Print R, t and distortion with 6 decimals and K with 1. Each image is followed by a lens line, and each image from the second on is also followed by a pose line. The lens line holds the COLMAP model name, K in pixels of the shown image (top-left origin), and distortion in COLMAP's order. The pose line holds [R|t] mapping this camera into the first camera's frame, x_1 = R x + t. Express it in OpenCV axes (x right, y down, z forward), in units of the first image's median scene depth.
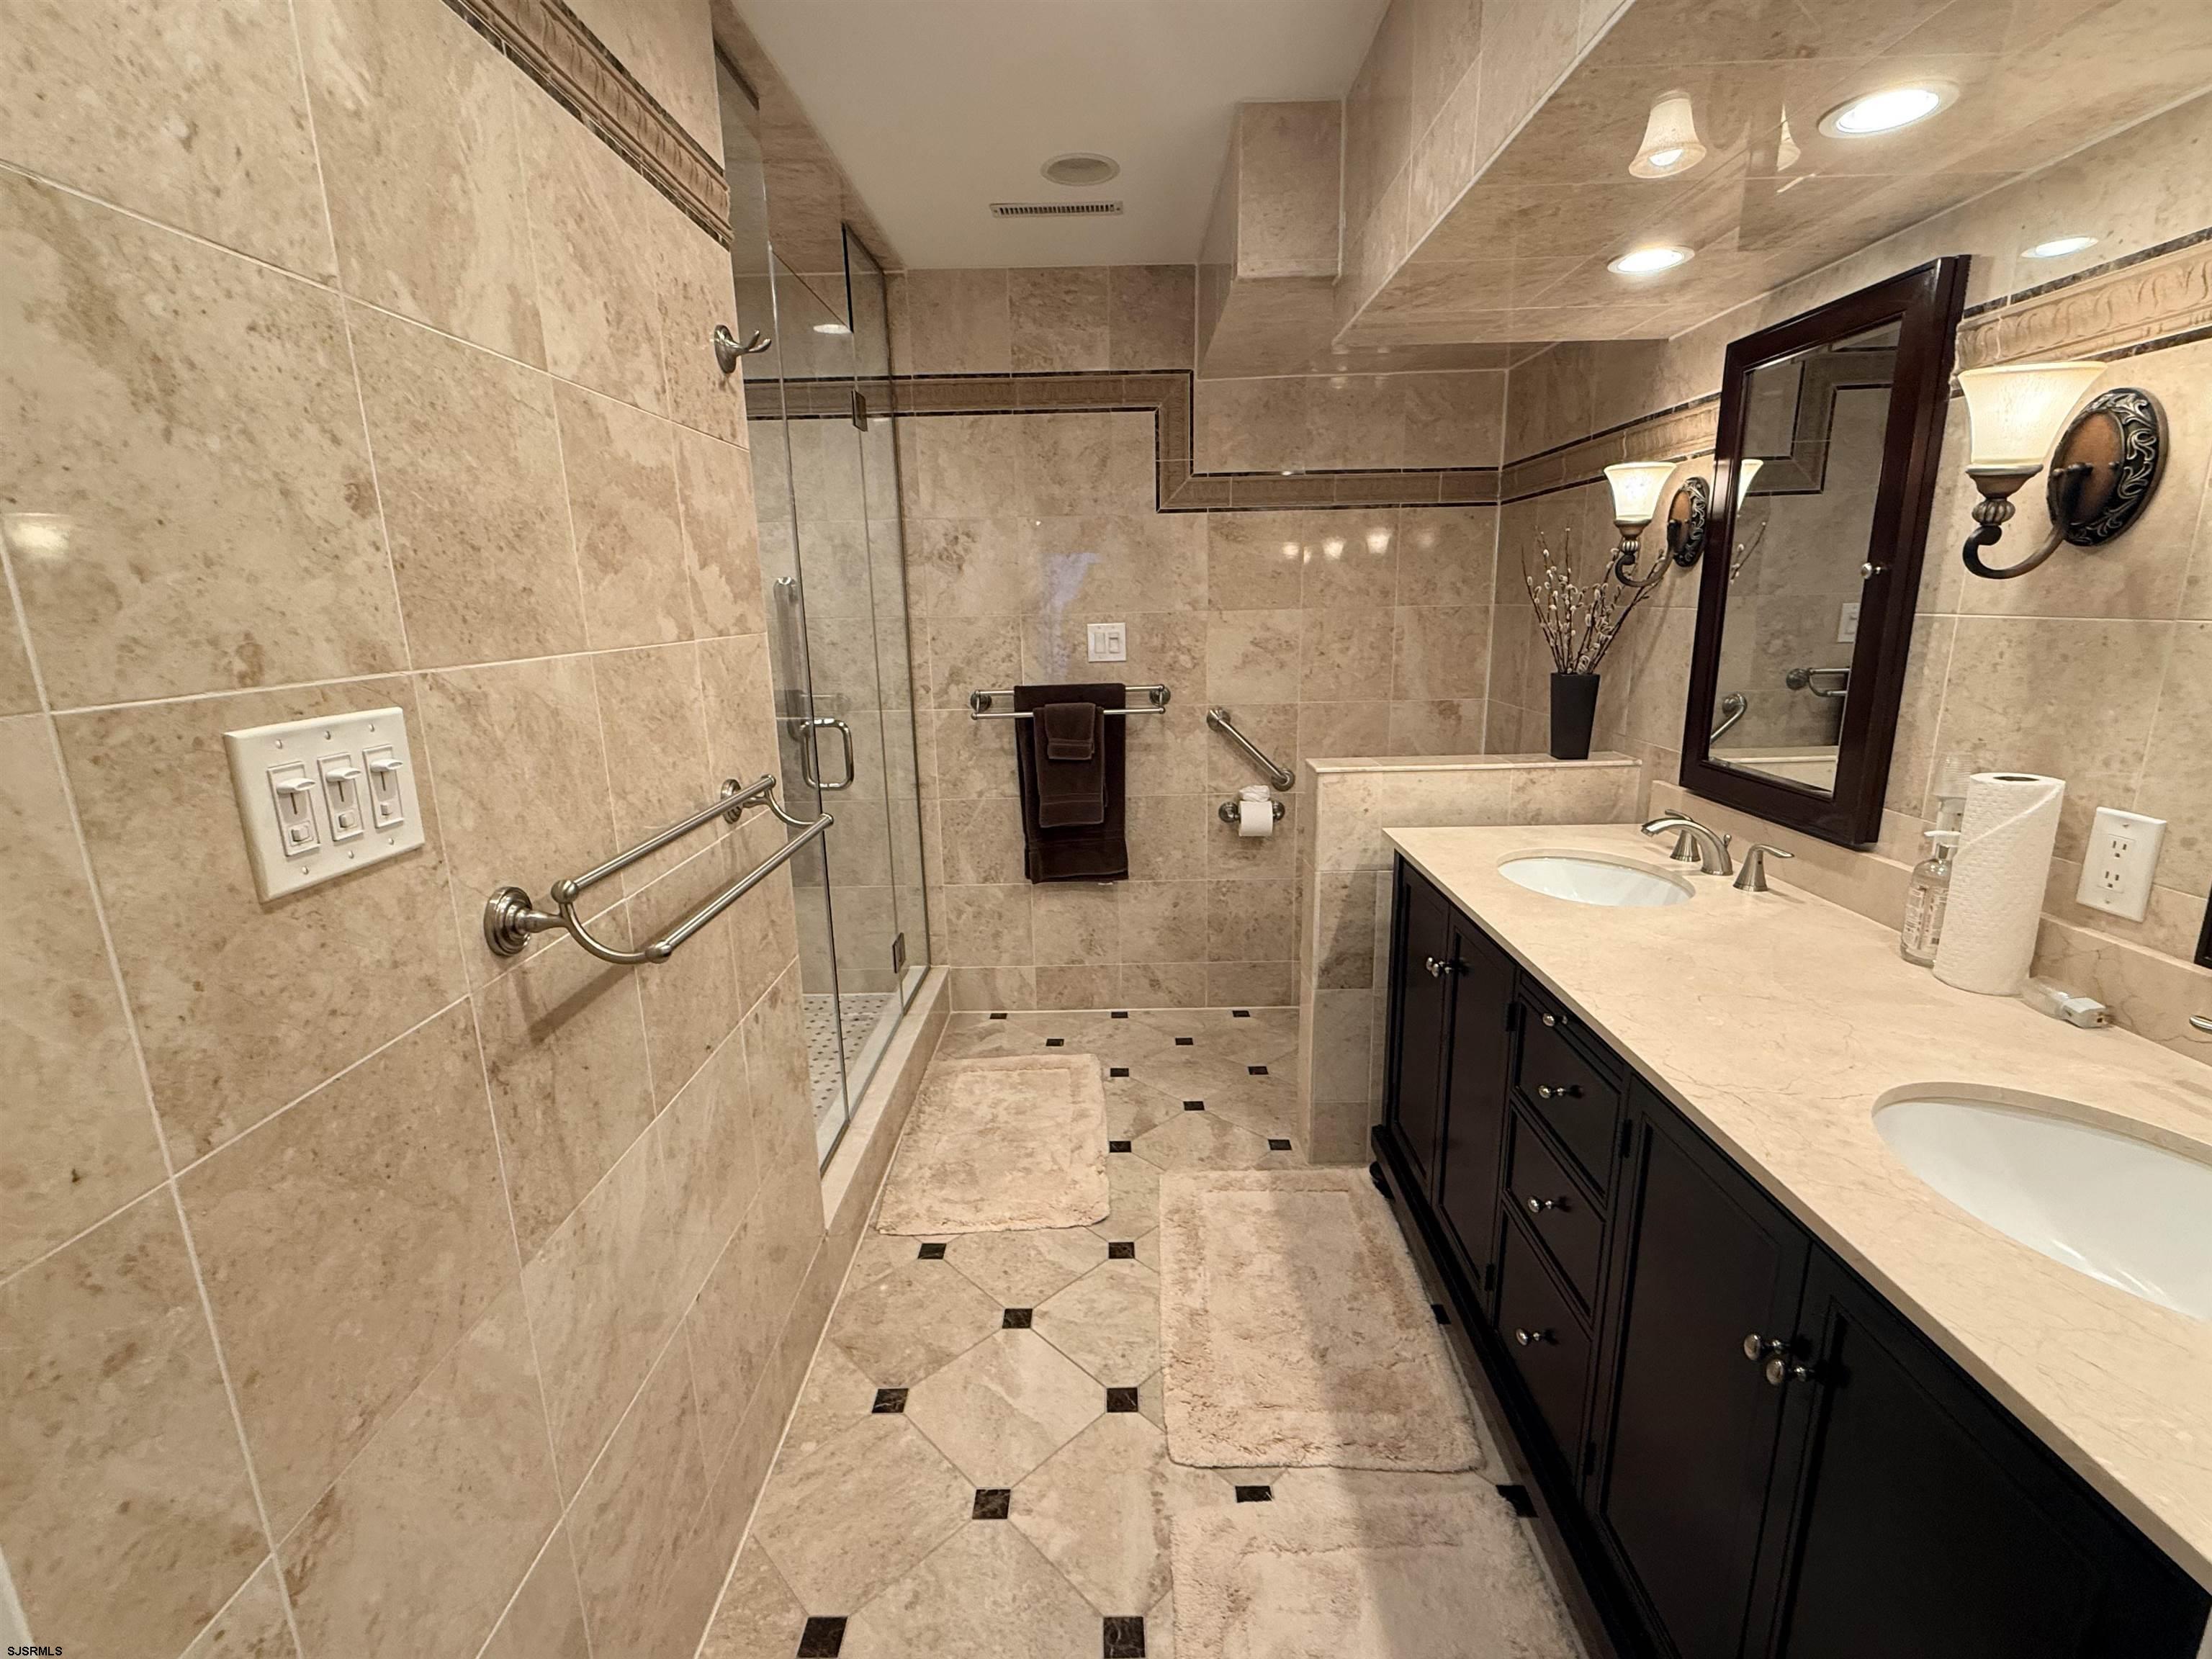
lens RADIAL K [[990.3, 0, 1105.0], [0, 990.3, 830.0], [0, 0, 1]] dist [-0.000988, -0.000544]
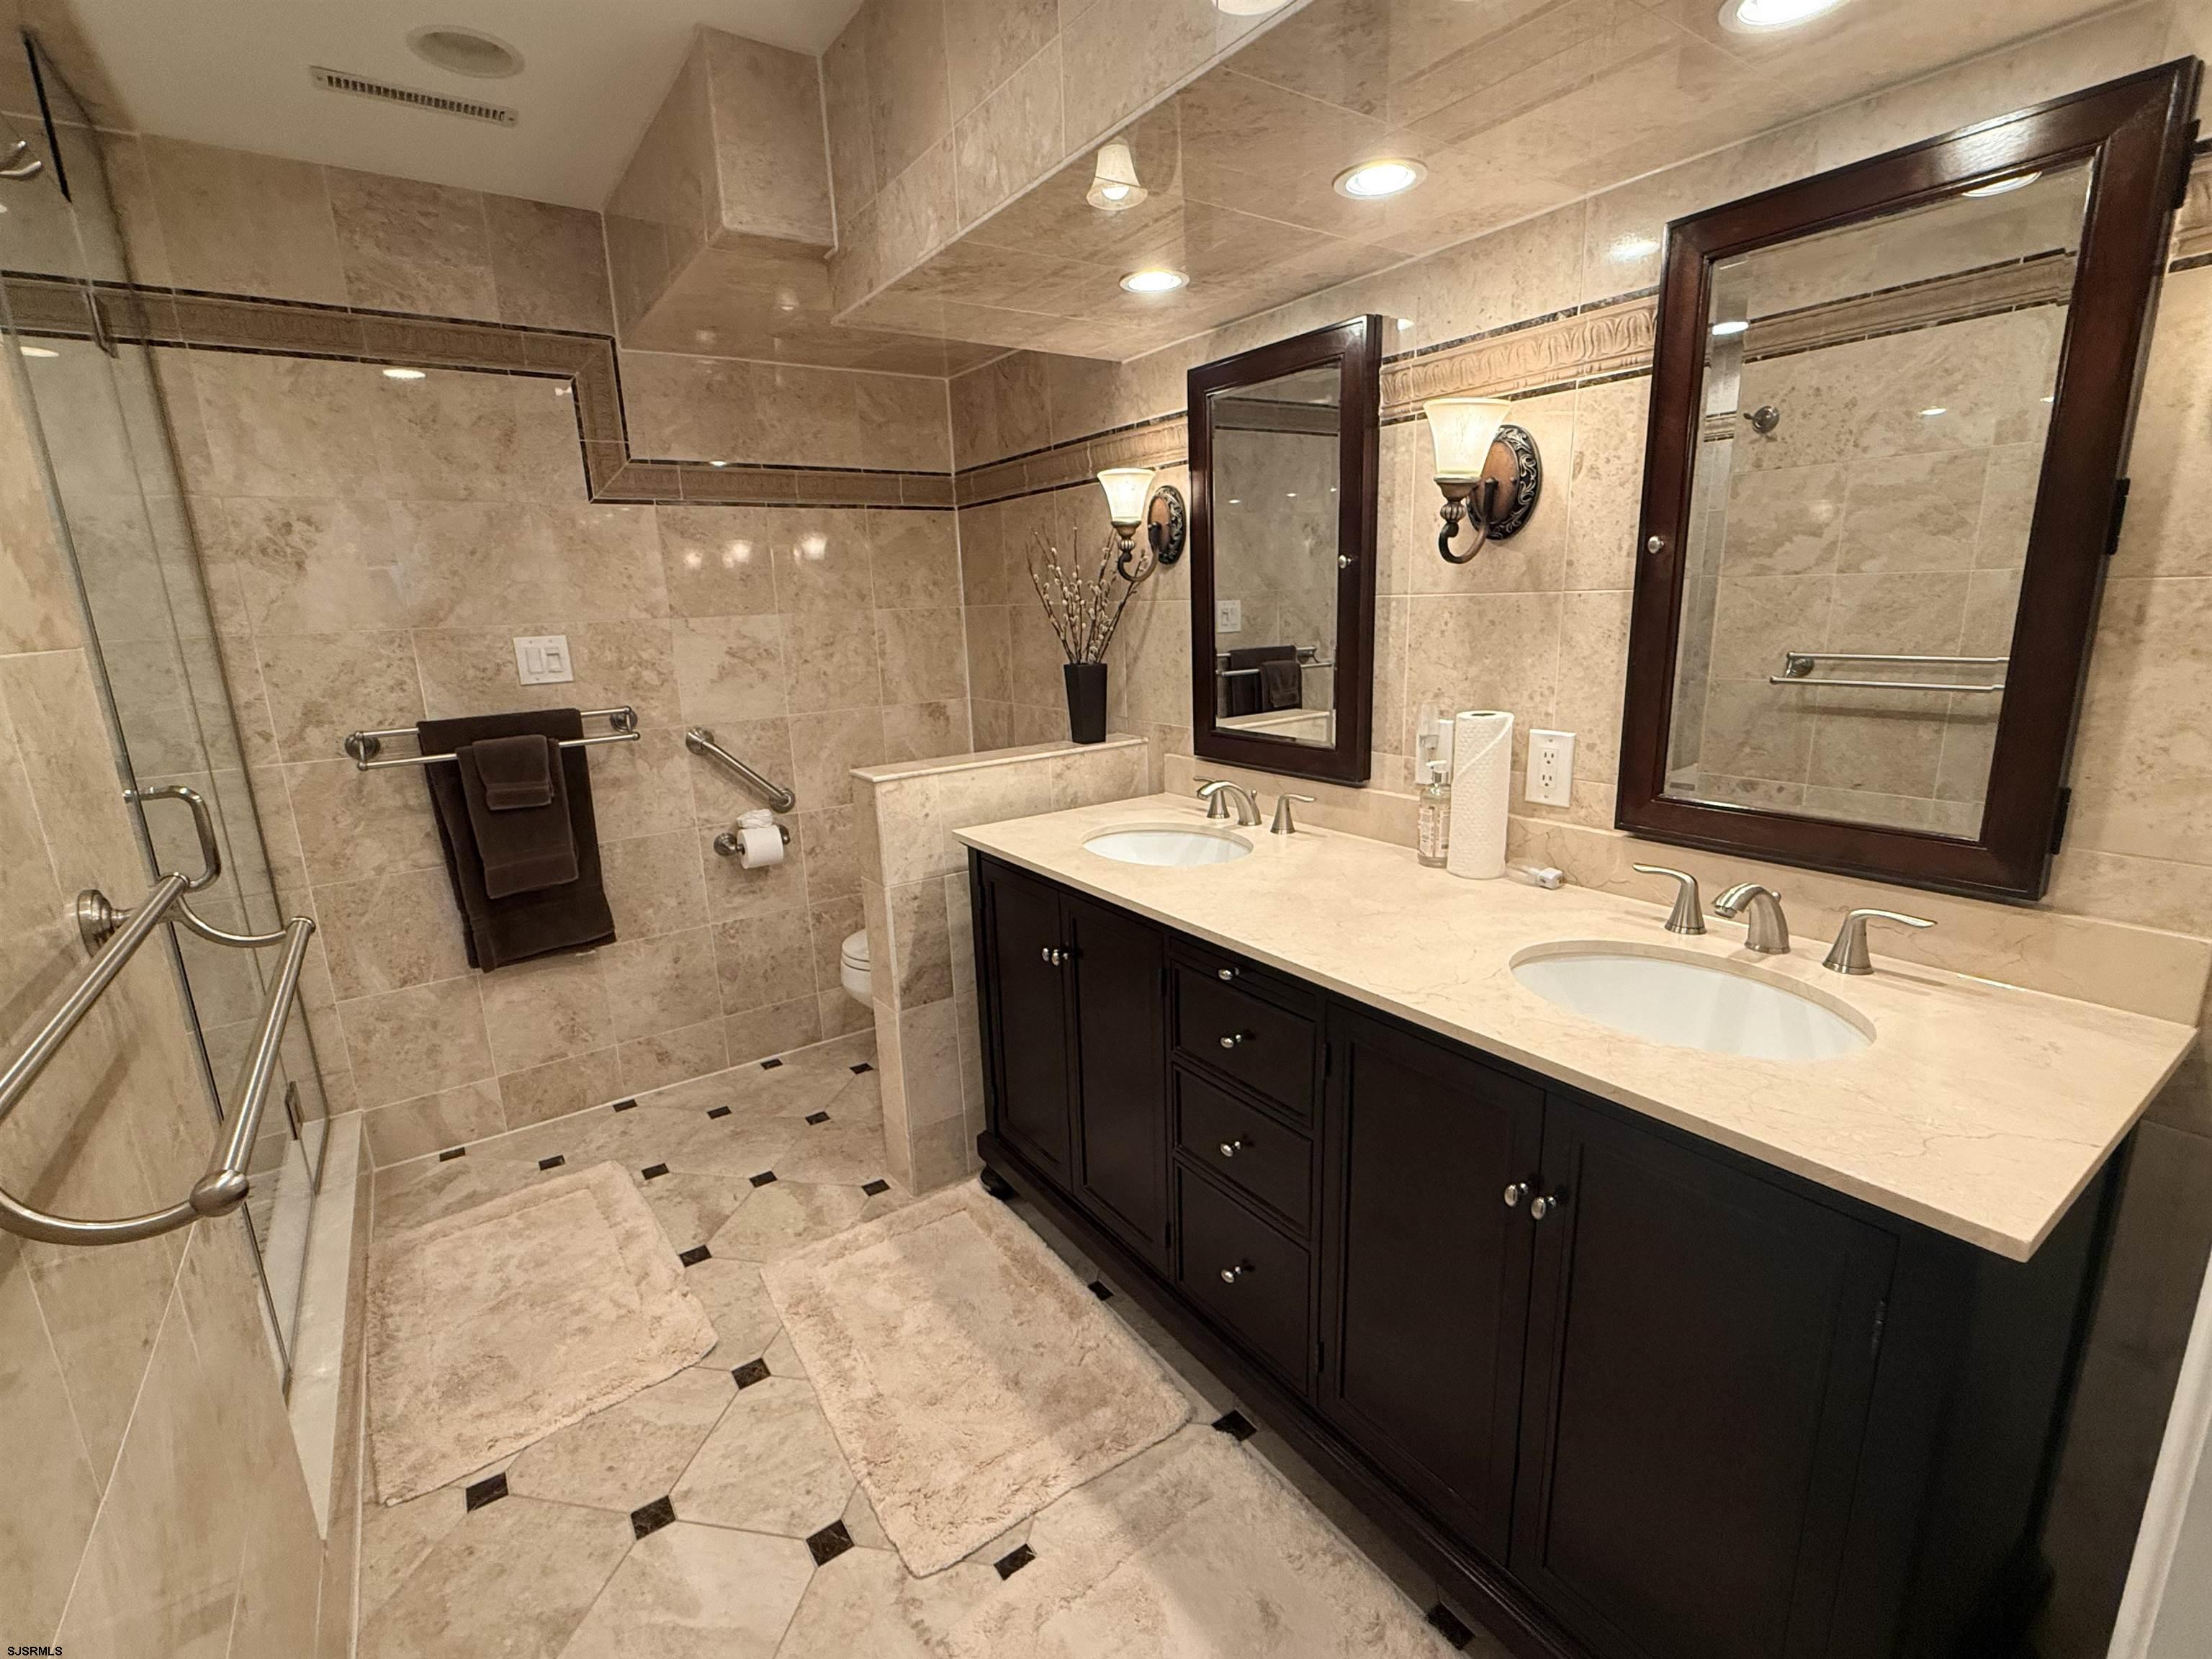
lens RADIAL K [[990.3, 0, 1105.0], [0, 990.3, 830.0], [0, 0, 1]] dist [-0.000988, -0.000544]
pose [[0.811704, -0.141345, 0.566708, -0.140394], [0.151242, 0.988047, 0.029806, -0.008074], [-0.564147, 0.061517, 0.823380, 0.108089]]
